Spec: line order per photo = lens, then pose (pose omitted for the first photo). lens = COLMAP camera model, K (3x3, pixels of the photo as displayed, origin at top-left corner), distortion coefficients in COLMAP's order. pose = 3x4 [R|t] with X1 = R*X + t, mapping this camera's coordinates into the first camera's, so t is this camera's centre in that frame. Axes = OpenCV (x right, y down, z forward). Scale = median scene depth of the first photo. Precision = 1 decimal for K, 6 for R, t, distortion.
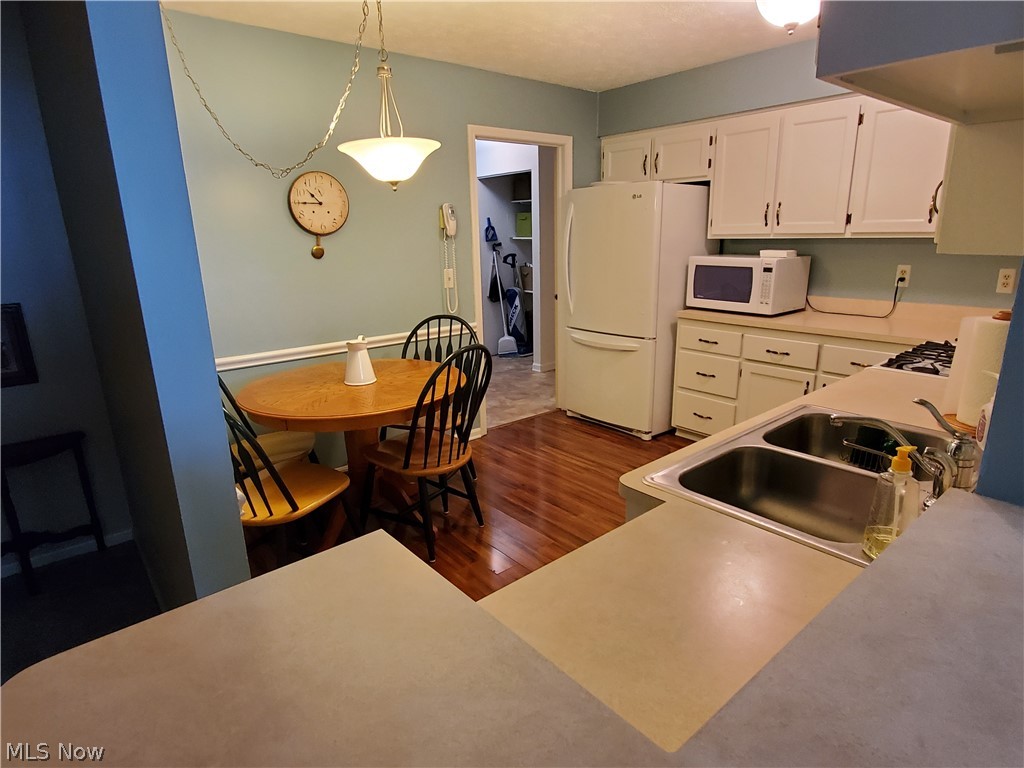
lens RADIAL K [[577.5, 0, 519.3], [0, 577.5, 387.7], [0, 0, 1]] dist [-0.003874, -0.000521]
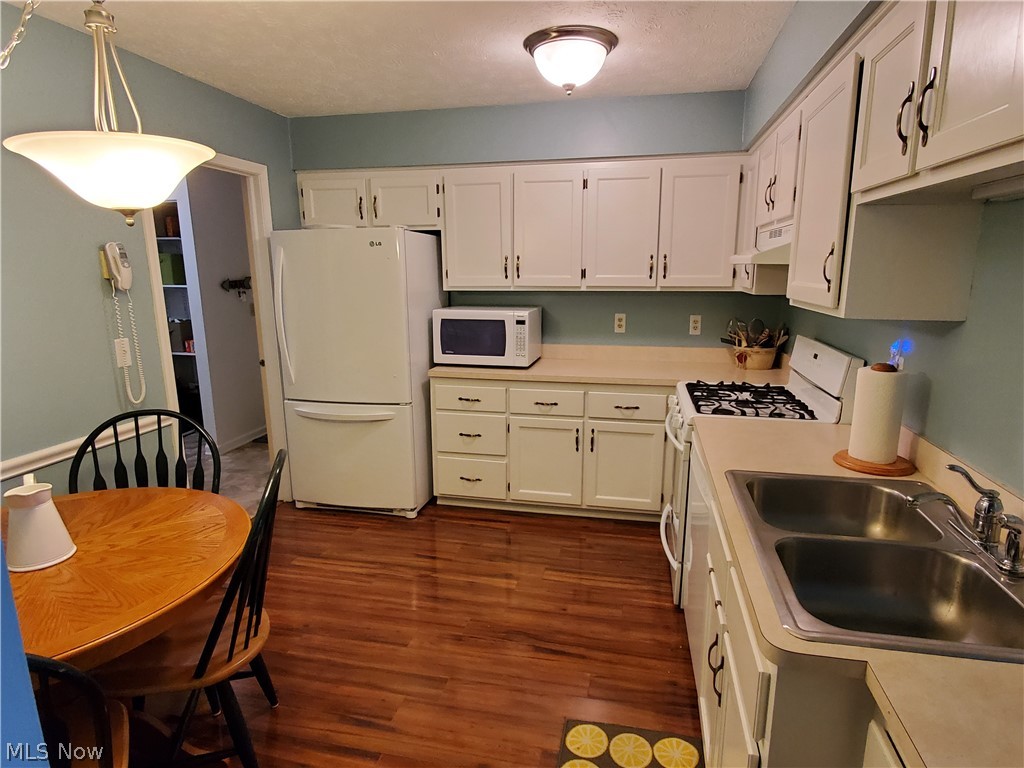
lens RADIAL K [[577.5, 0, 519.3], [0, 577.5, 387.7], [0, 0, 1]] dist [-0.003874, -0.000521]
pose [[0.790067, -0.108066, 0.603421, -0.169970], [0.149198, 0.988638, -0.018293, -0.068969], [-0.594588, 0.104482, 0.797213, 0.201282]]
